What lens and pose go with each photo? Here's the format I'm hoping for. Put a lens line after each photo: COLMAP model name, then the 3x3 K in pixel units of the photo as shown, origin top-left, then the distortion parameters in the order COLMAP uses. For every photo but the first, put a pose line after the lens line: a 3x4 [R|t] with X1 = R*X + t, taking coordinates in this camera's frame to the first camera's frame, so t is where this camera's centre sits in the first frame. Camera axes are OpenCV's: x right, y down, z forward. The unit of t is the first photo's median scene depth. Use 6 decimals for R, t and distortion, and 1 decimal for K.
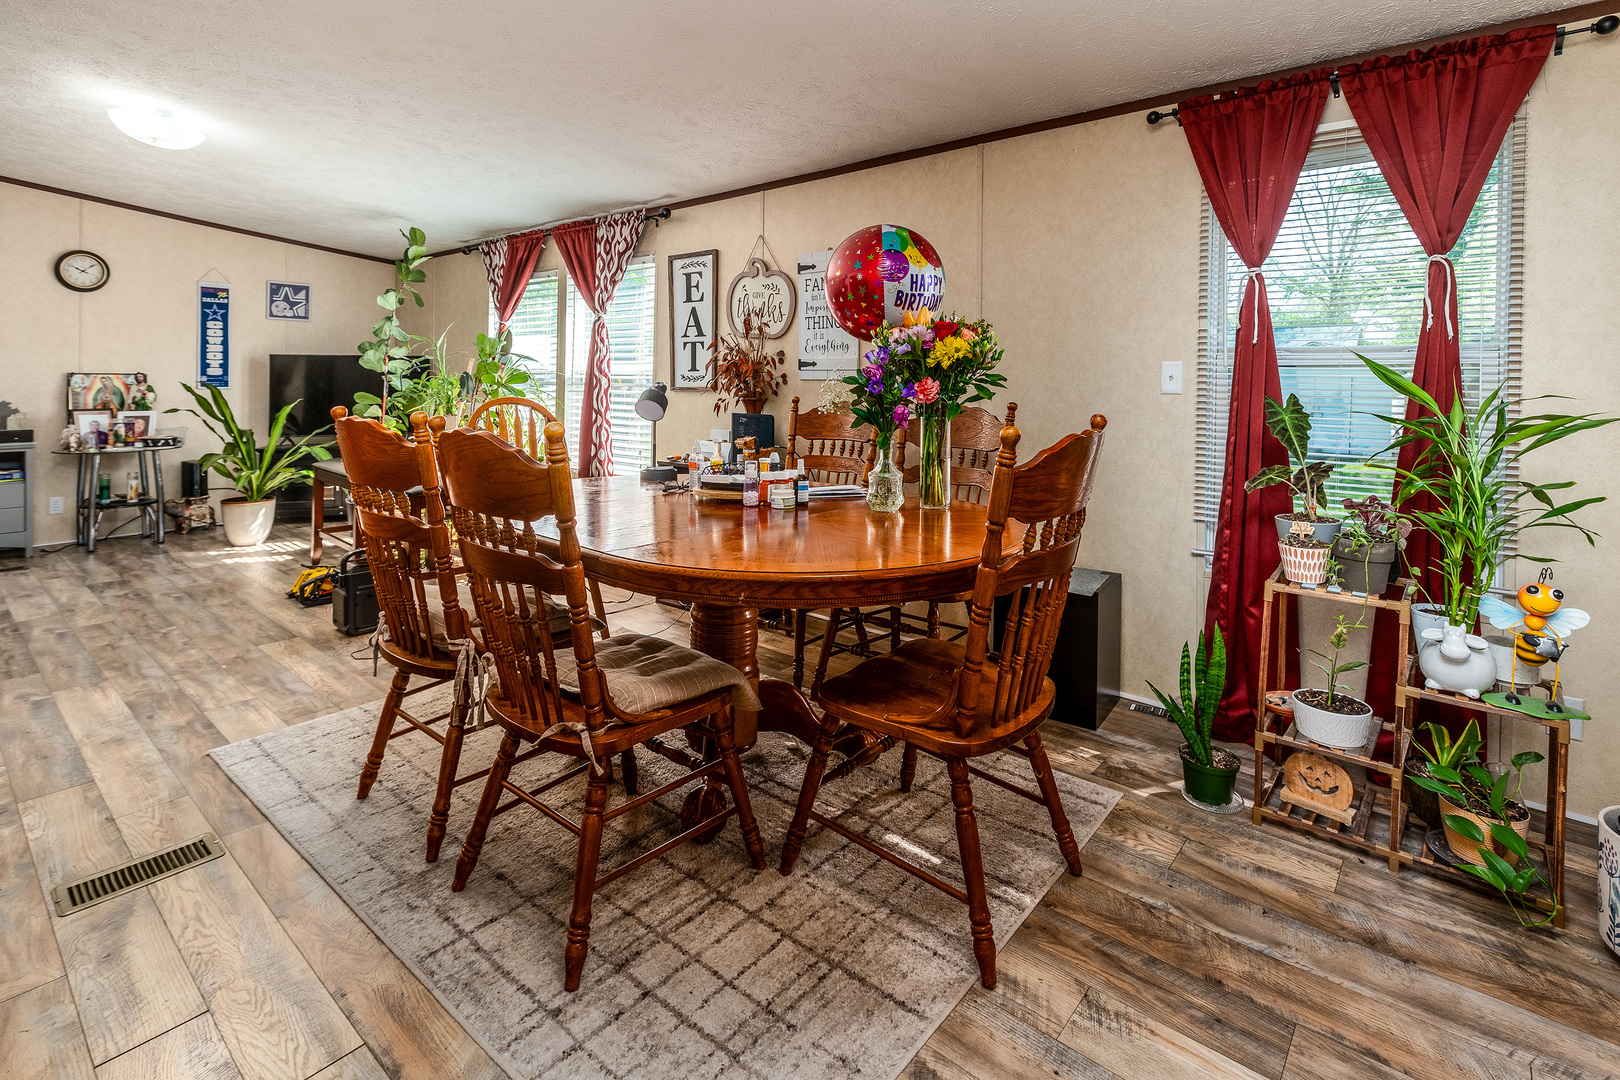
lens RADIAL K [[777.0, 0, 808.7], [0, 777.0, 375.0], [0, 0, 1]] dist [0.001216, 0.000582]
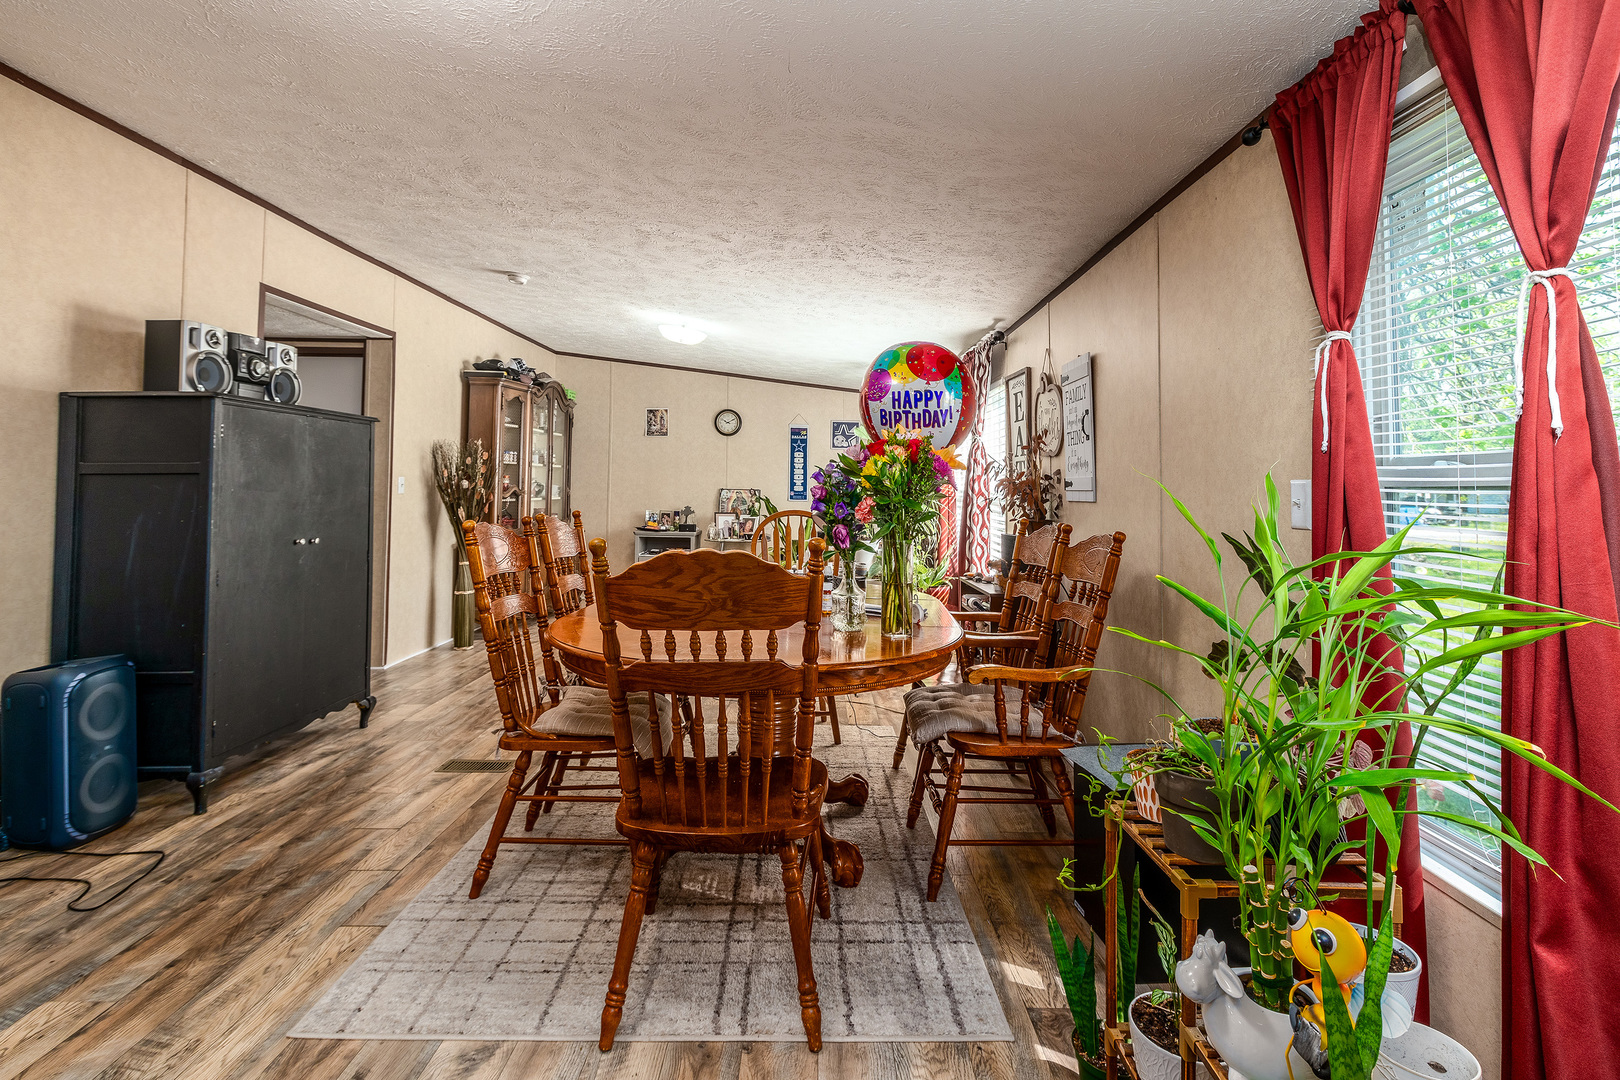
lens RADIAL K [[781.9, 0, 841.0], [0, 781.9, 456.2], [0, 0, 1]] dist [-0.000824, -0.000029]
pose [[0.671620, -0.024473, -0.740491, 0.362663], [-0.011264, 0.999001, -0.043234, -0.002703], [0.740810, 0.037378, 0.670674, 0.132347]]
